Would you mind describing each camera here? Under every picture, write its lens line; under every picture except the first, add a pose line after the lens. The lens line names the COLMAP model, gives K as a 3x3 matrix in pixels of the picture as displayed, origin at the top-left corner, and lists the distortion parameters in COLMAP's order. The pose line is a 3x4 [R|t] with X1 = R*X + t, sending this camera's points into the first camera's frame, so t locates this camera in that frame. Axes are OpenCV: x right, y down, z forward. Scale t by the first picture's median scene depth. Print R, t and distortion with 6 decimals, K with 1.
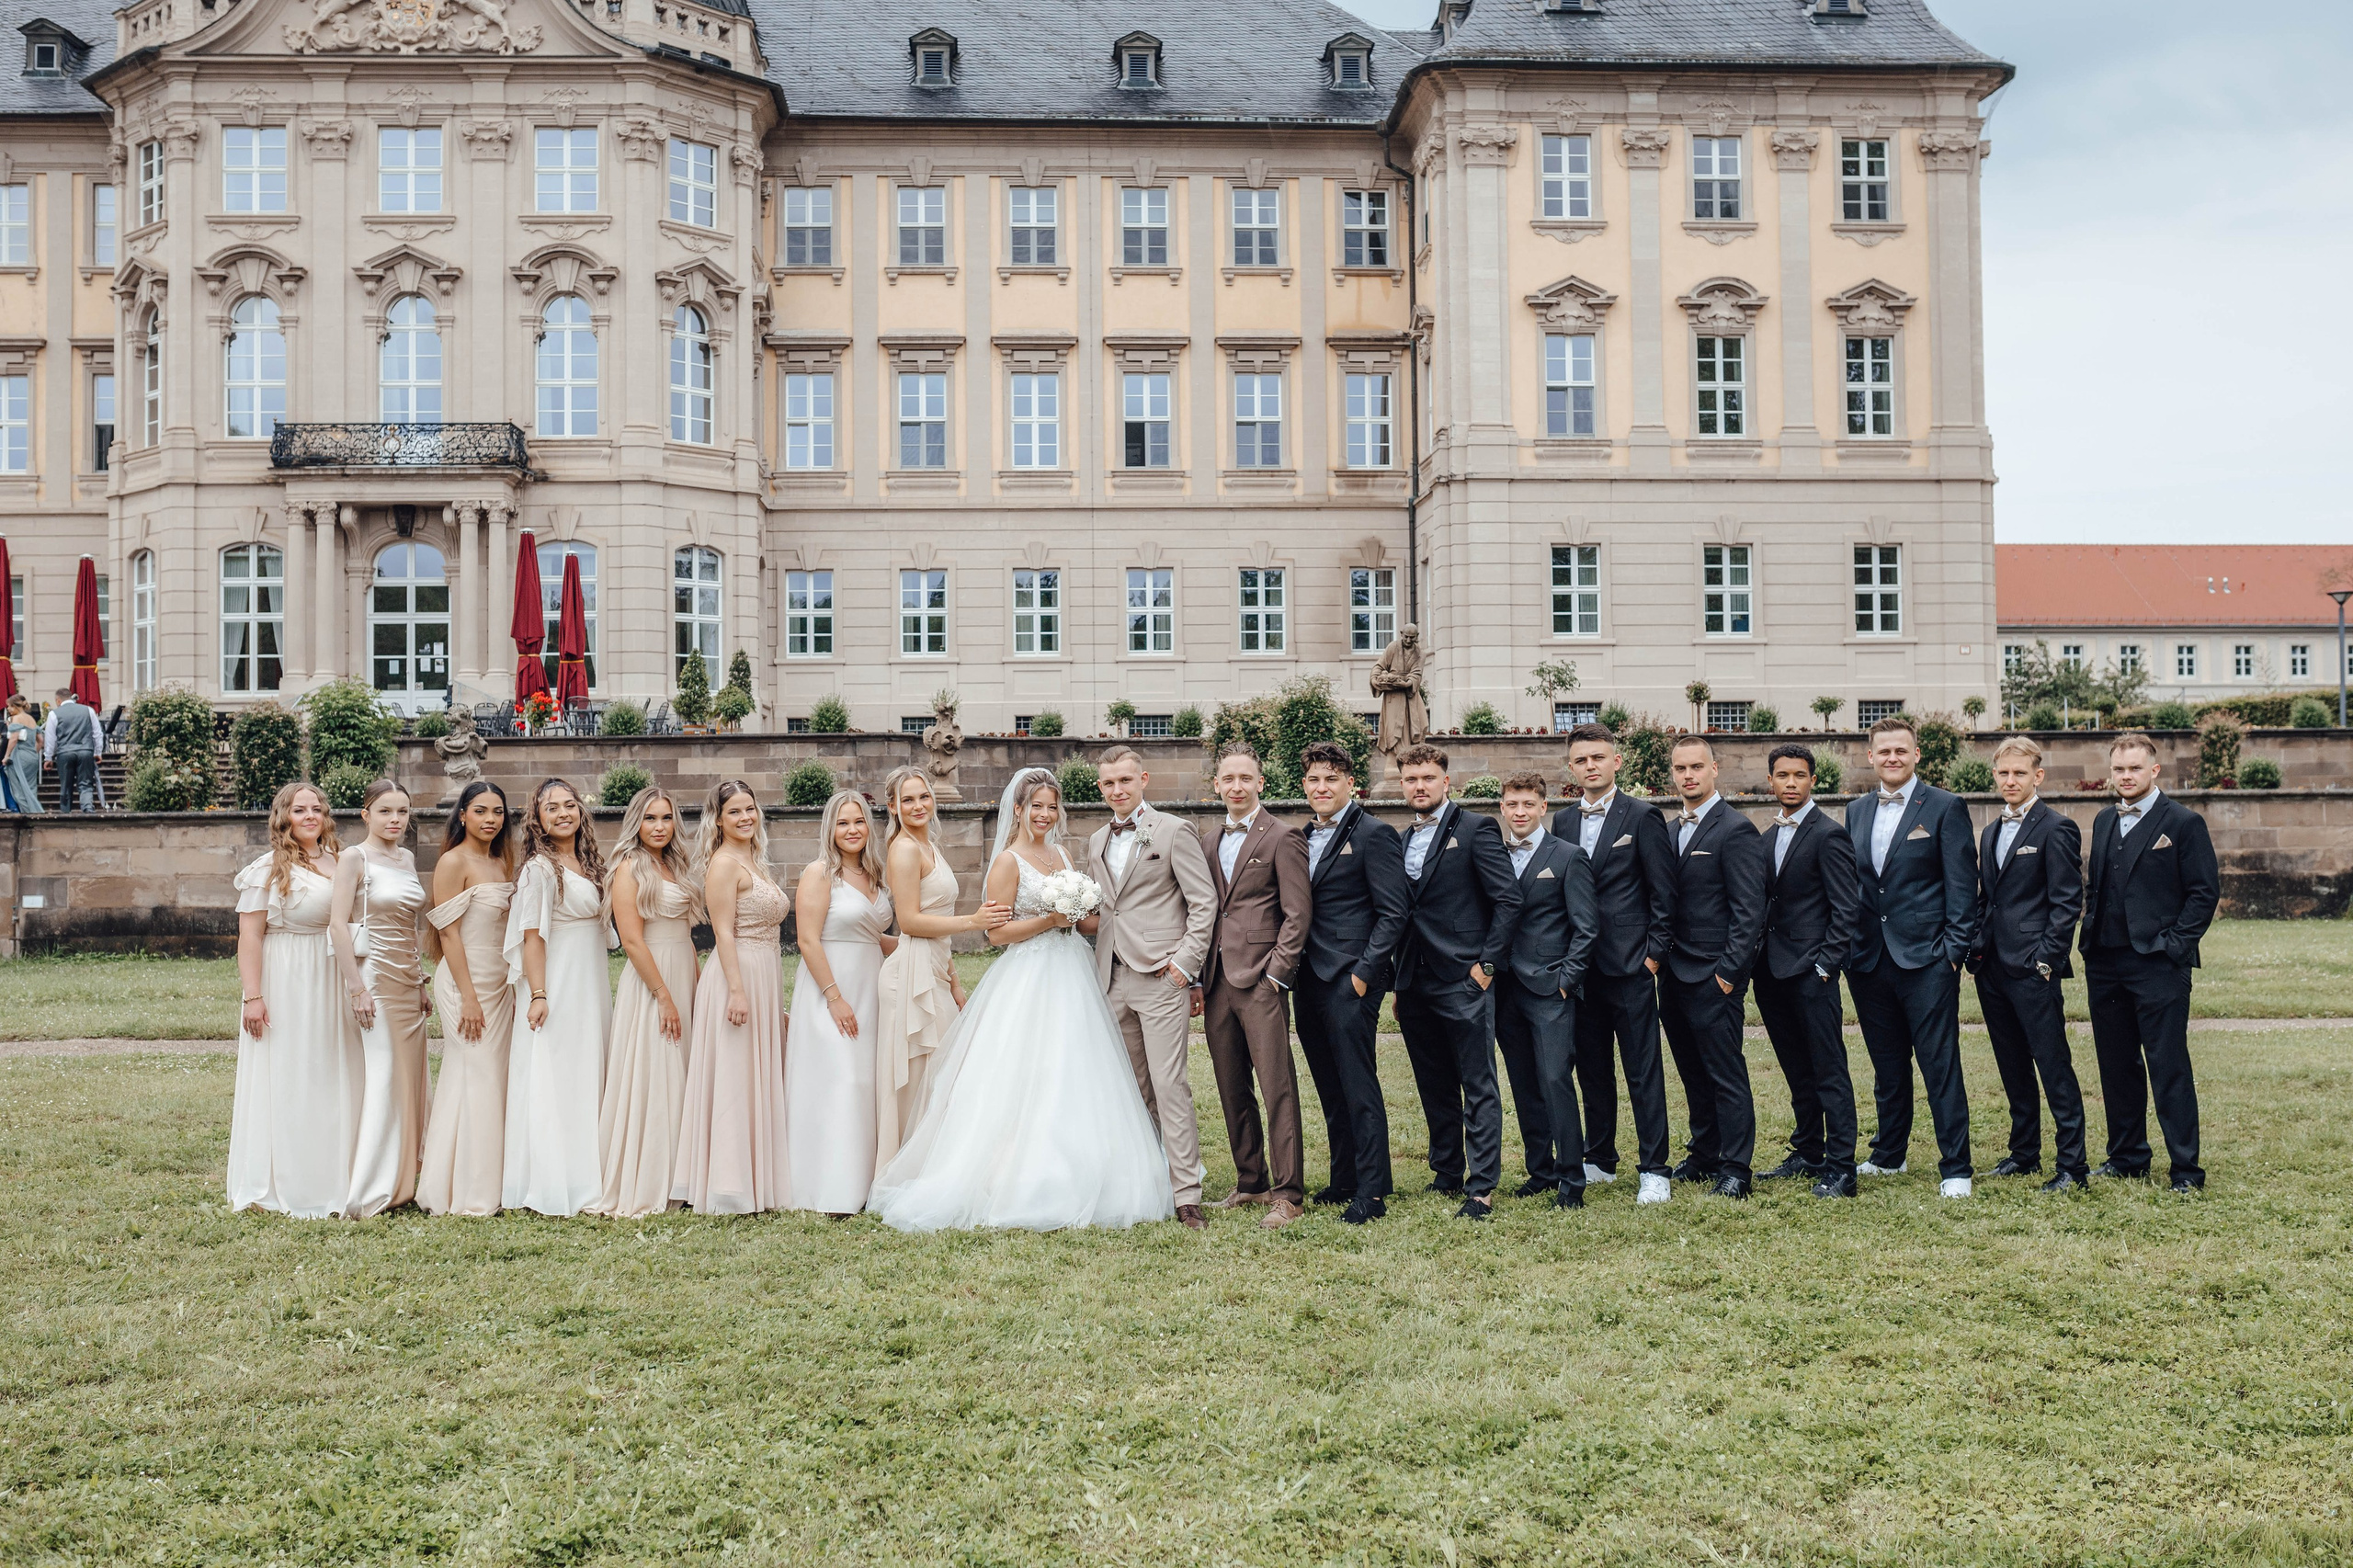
lens RADIAL K [[2317.1, 0, 1209.6], [0, 2317.1, 773.6], [0, 0, 1]] dist [-0.069728, 0.091777]
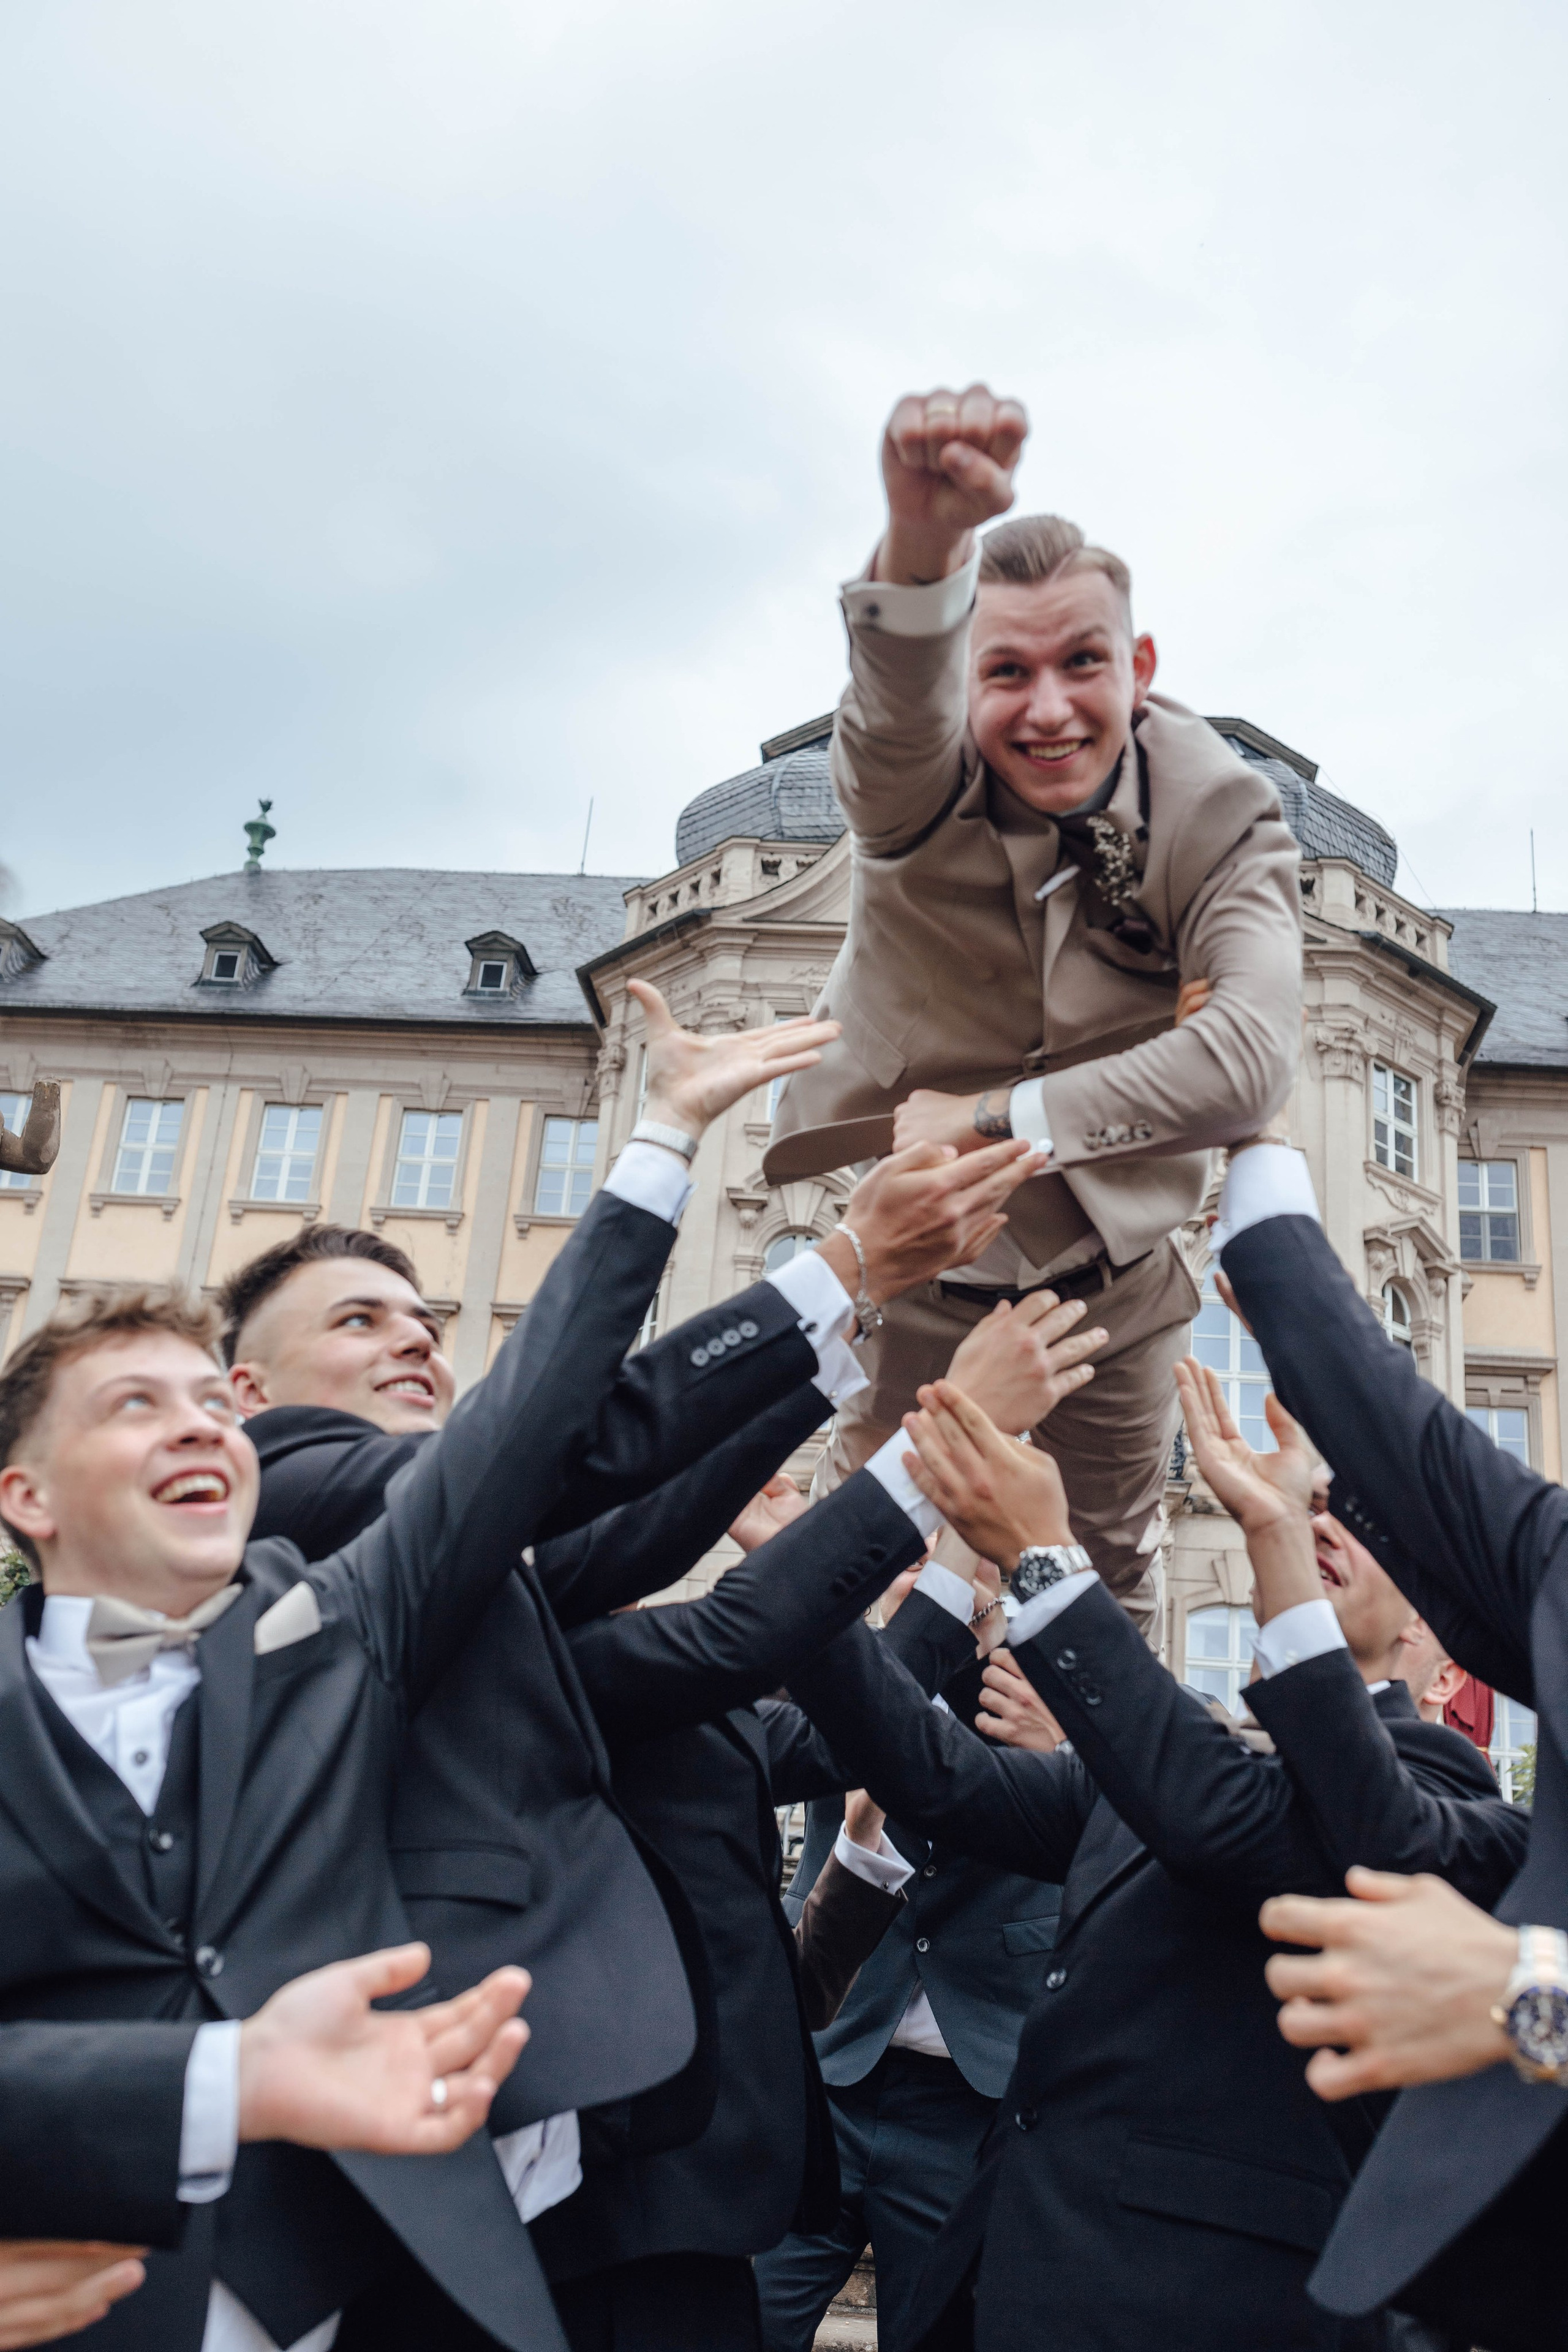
lens RADIAL K [[2234.2, 0, 802.9], [0, 2234.2, 1171.5], [0, 0, 1]] dist [-0.072907, 0.098912]
pose [[0.987314, 0.031043, -0.155719, -0.293165], [-0.084774, 0.932287, -0.351646, 0.017061], [0.134259, 0.360386, 0.923091, 0.335405]]
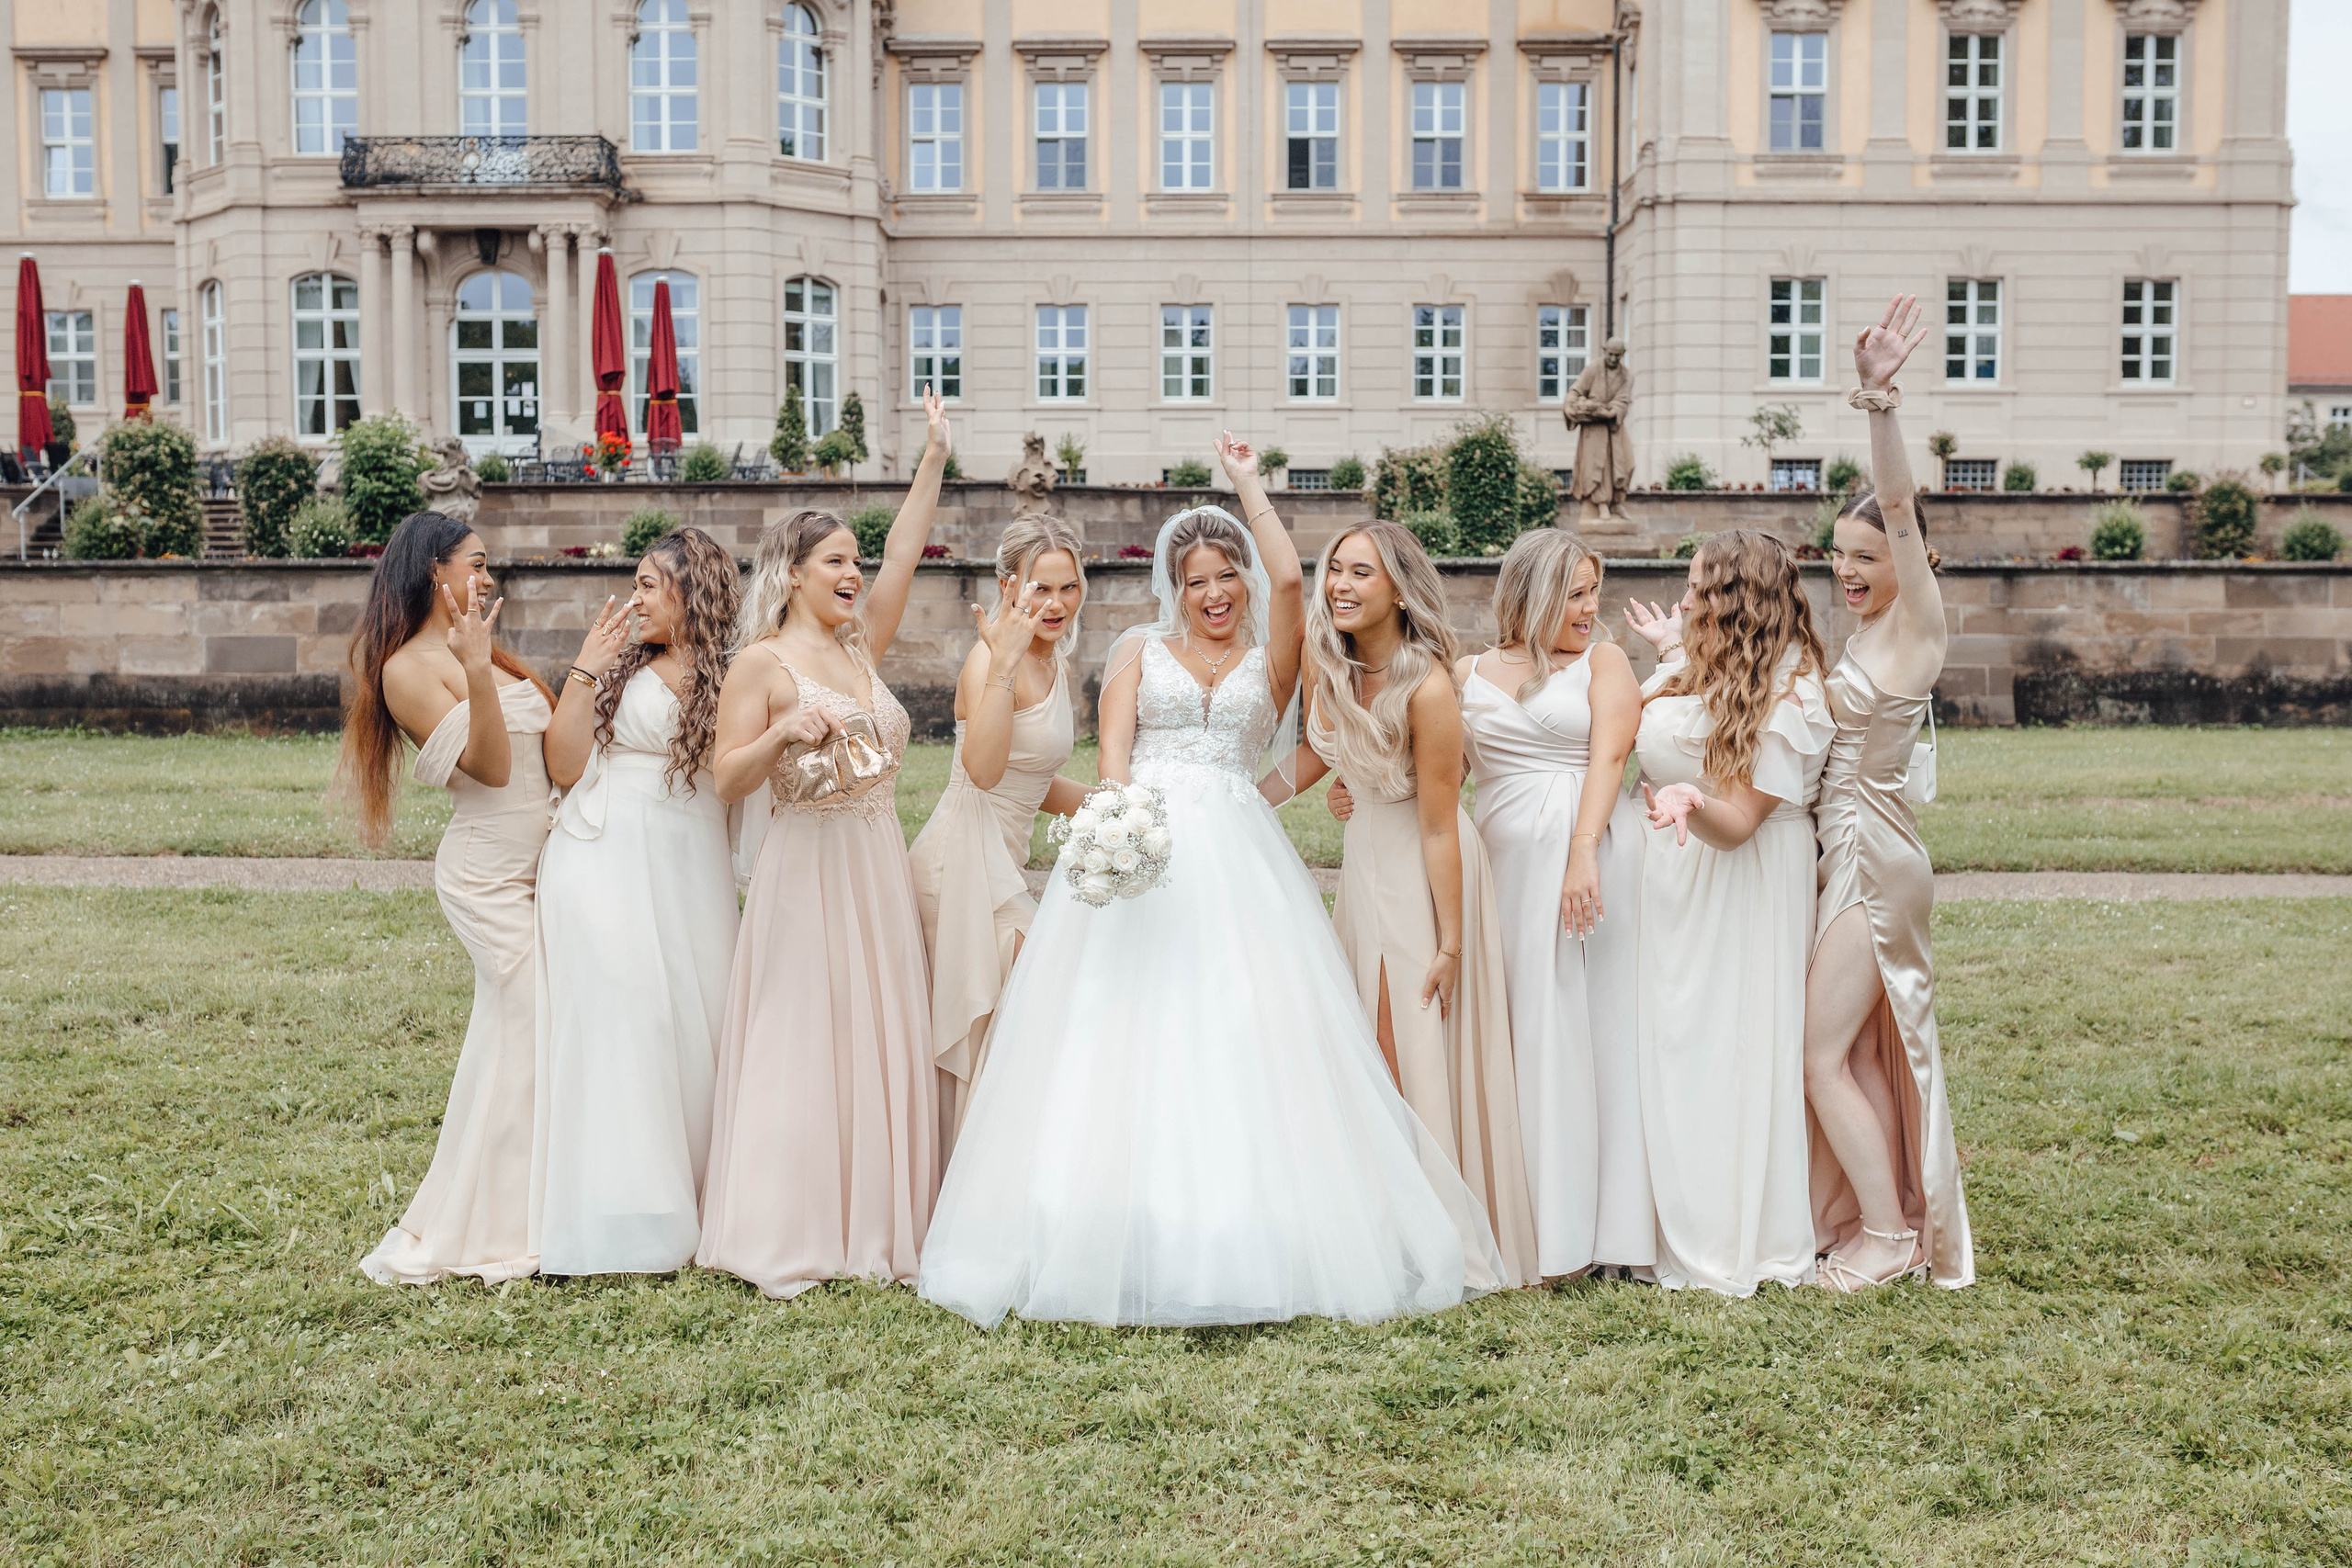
lens RADIAL K [[2358.5, 0, 1197.5], [0, 2358.5, 774.4], [0, 0, 1]] dist [-0.071229, 0.120483]
pose [[0.996762, 0.017354, -0.078516, 0.004388], [-0.009527, 0.995043, 0.098987, 0.002877], [0.079844, -0.097918, 0.991986, 0.081982]]
